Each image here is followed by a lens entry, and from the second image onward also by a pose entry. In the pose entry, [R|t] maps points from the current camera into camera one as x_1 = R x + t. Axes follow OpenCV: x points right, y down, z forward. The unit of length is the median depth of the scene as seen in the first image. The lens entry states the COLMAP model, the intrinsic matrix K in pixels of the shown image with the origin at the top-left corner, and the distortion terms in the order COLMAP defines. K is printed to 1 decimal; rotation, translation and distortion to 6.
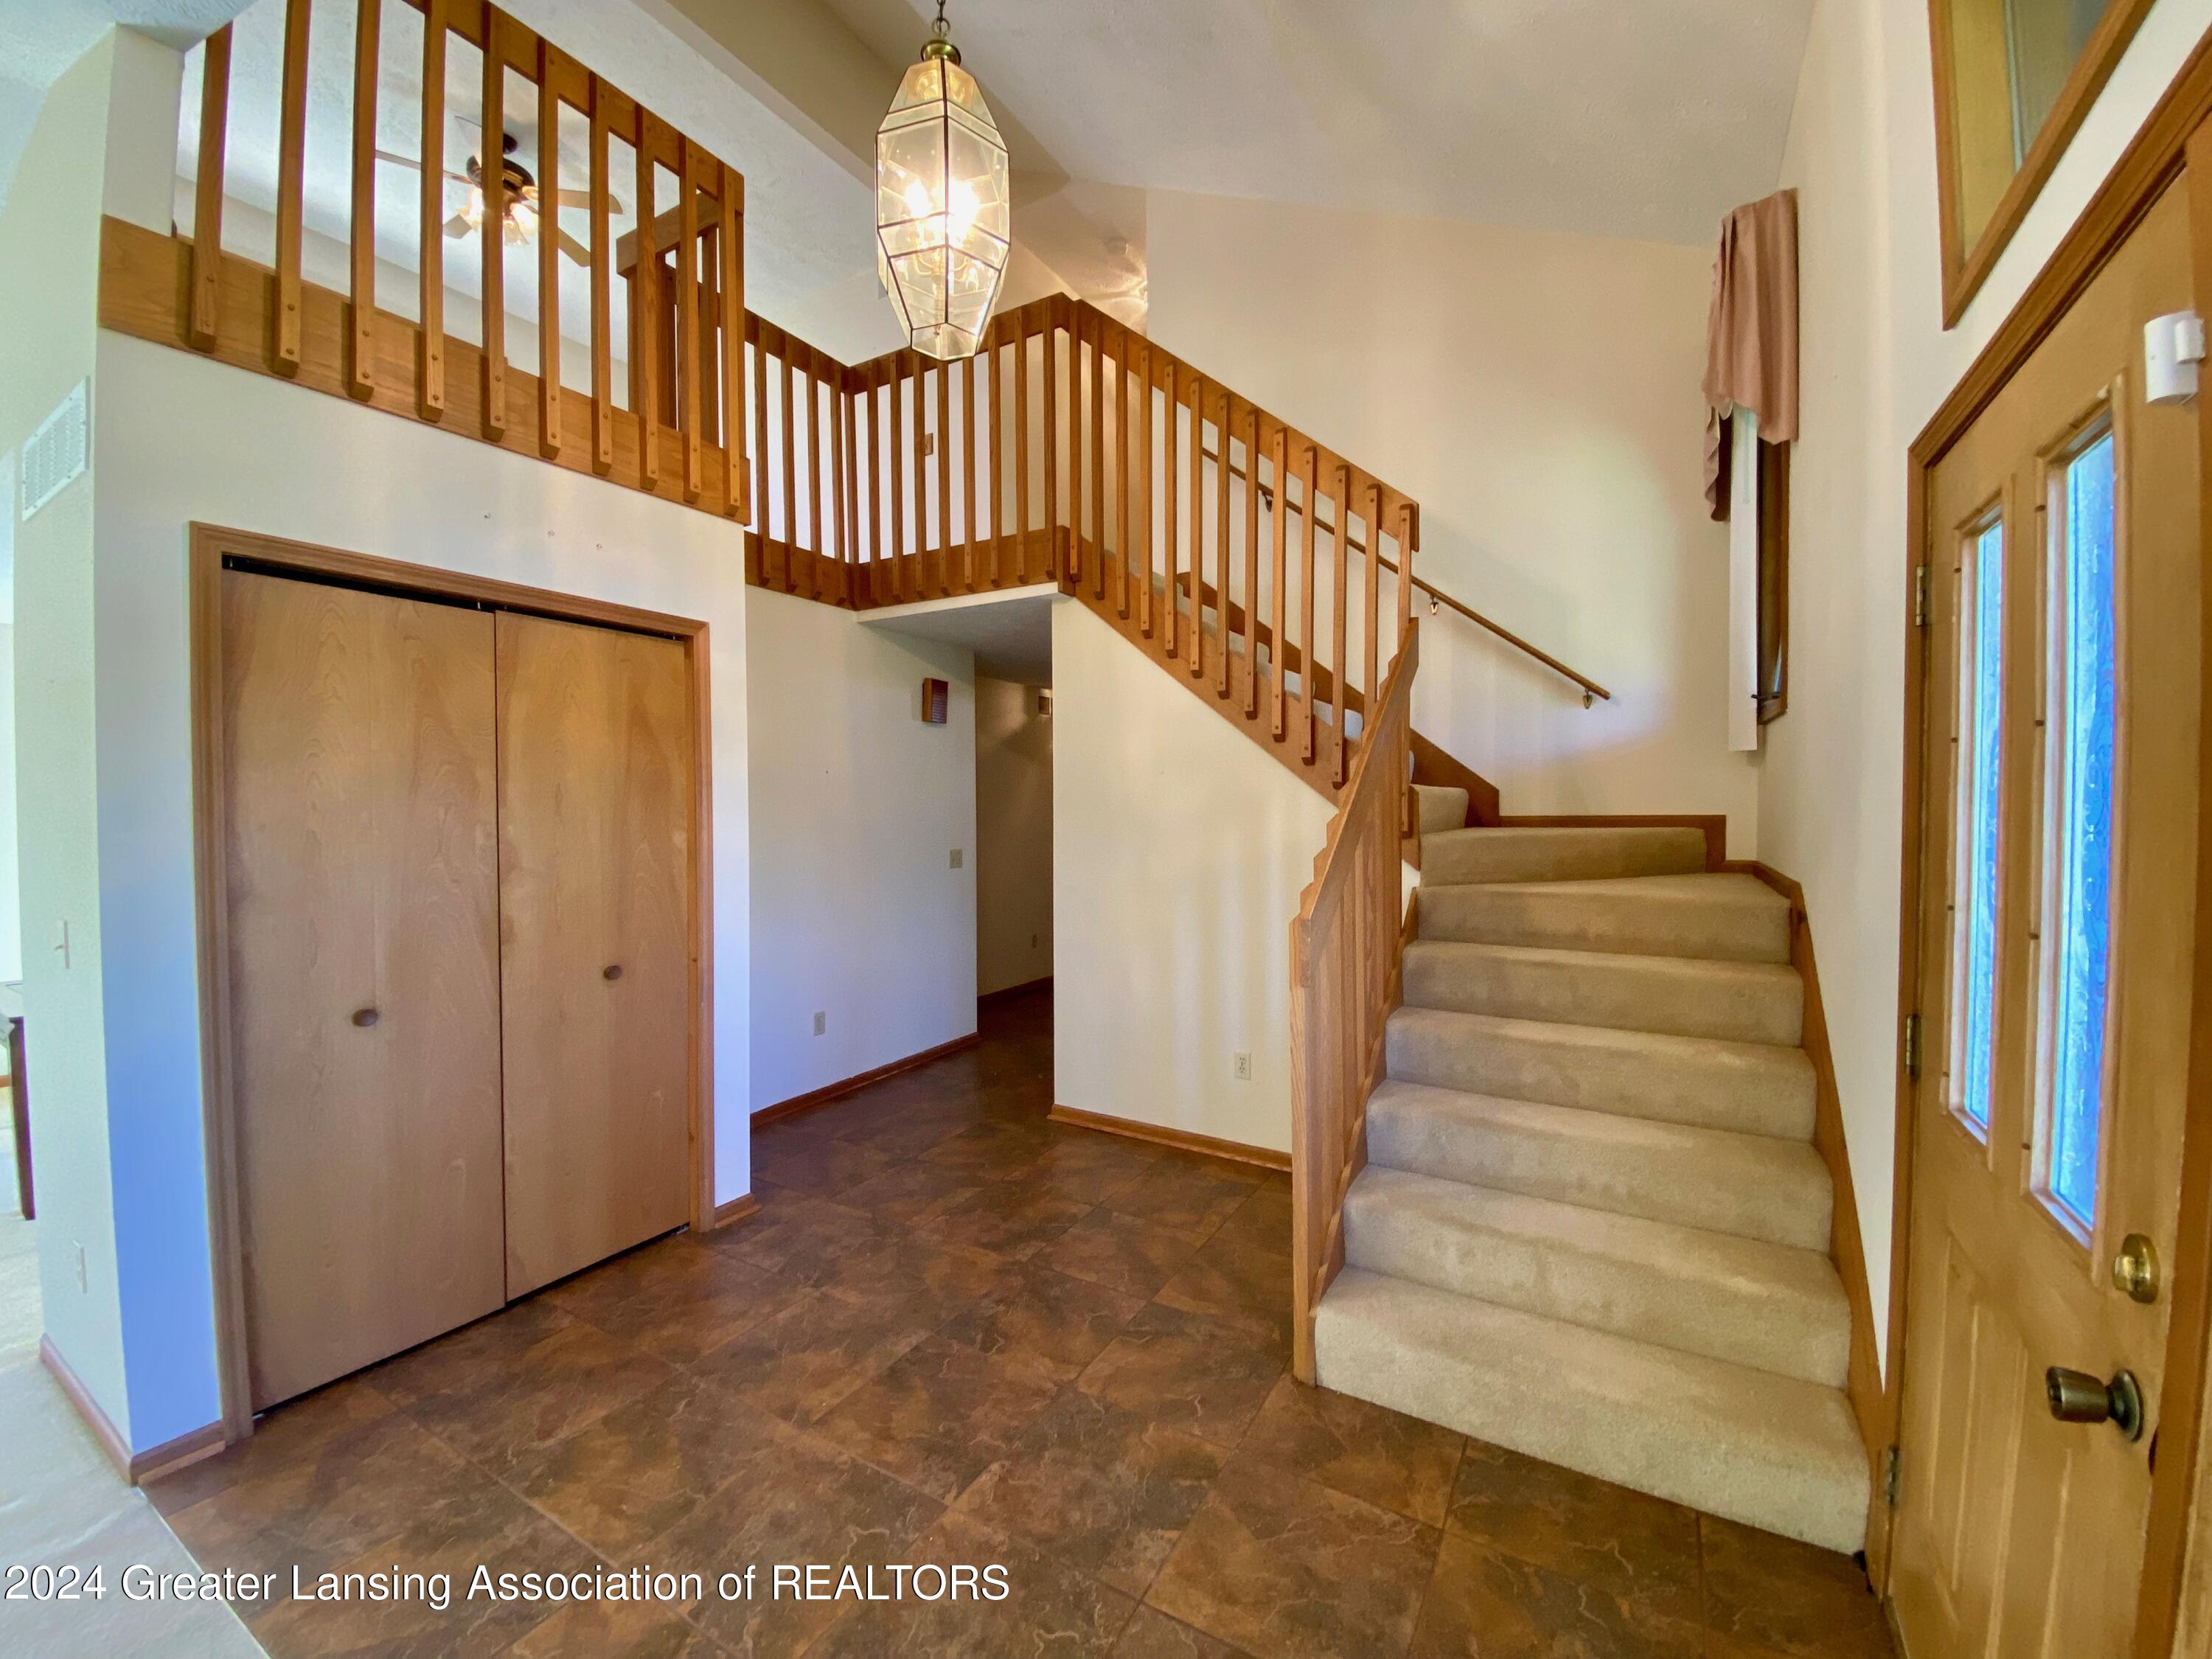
lens RADIAL K [[909.8, 0, 1095.0], [0, 909.8, 836.0], [0, 0, 1]] dist [0.002320, -0.000052]
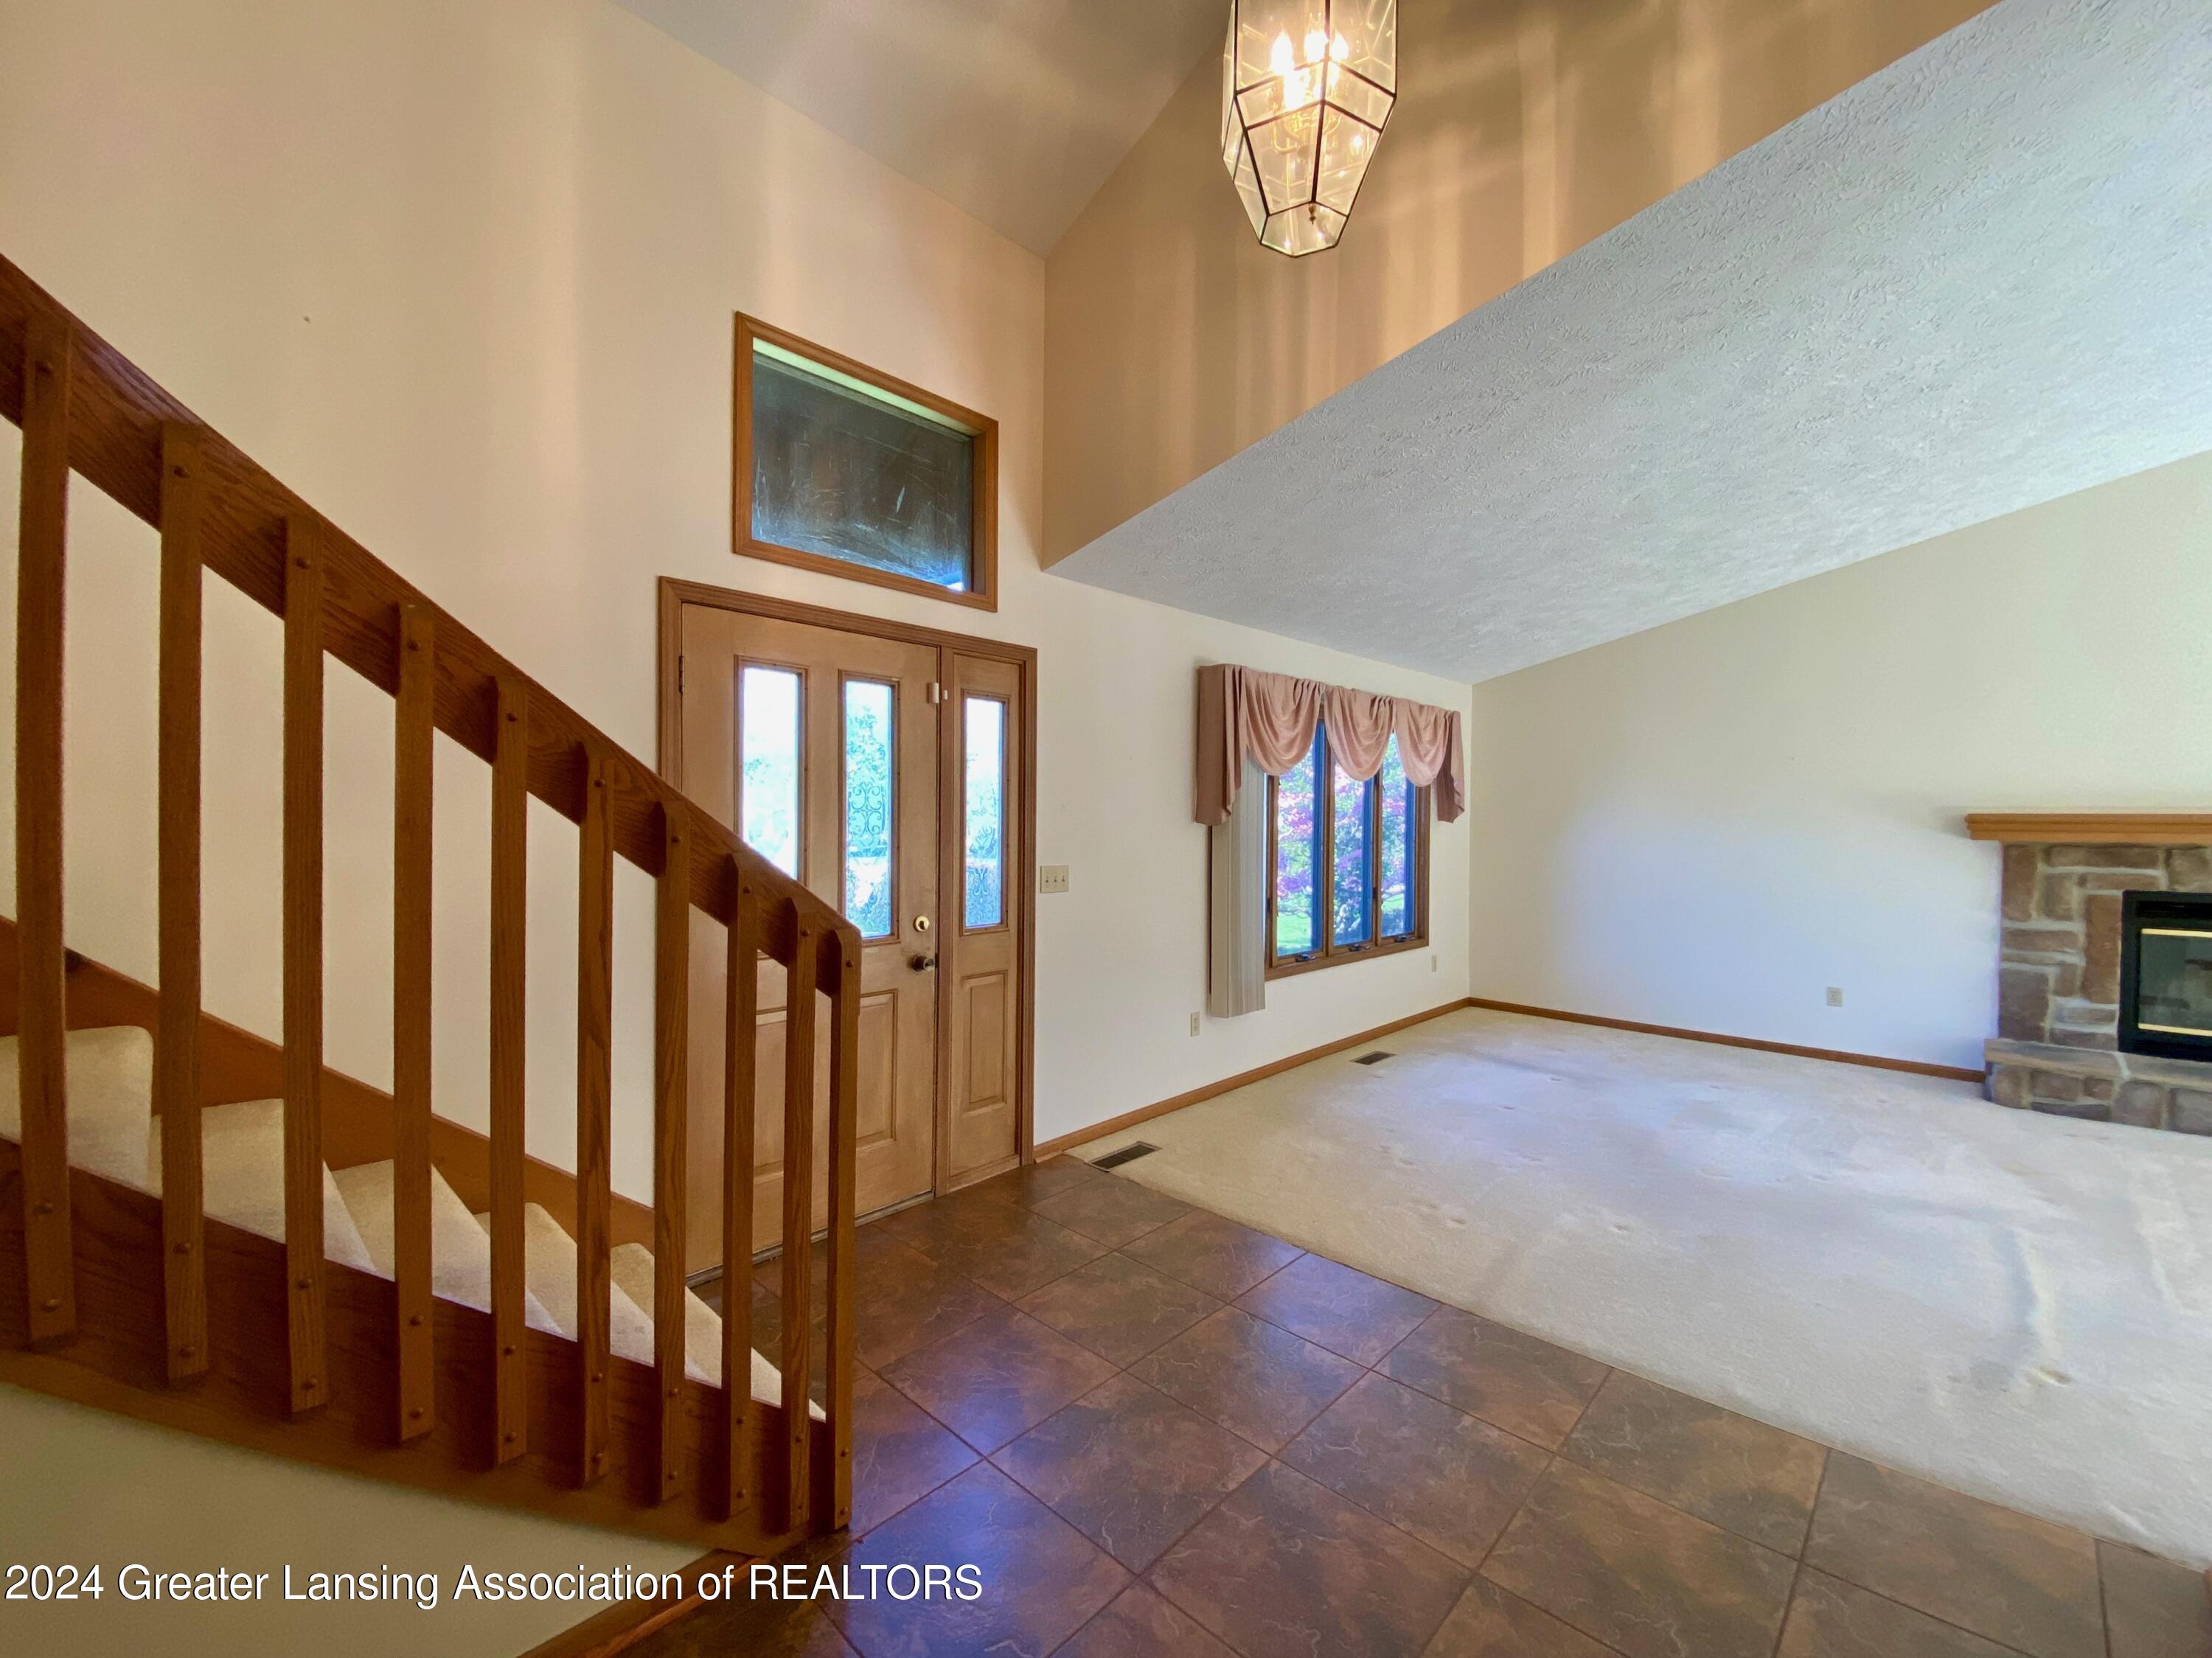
lens RADIAL K [[909.7, 0, 1108.0], [0, 909.7, 830.6], [0, 0, 1]] dist [0.002320, -0.000052]
pose [[-0.976681, -0.008161, 0.214539, -0.182067], [-0.003457, 0.999746, 0.022290, -0.017305], [-0.214666, 0.021028, -0.976461, 1.948134]]
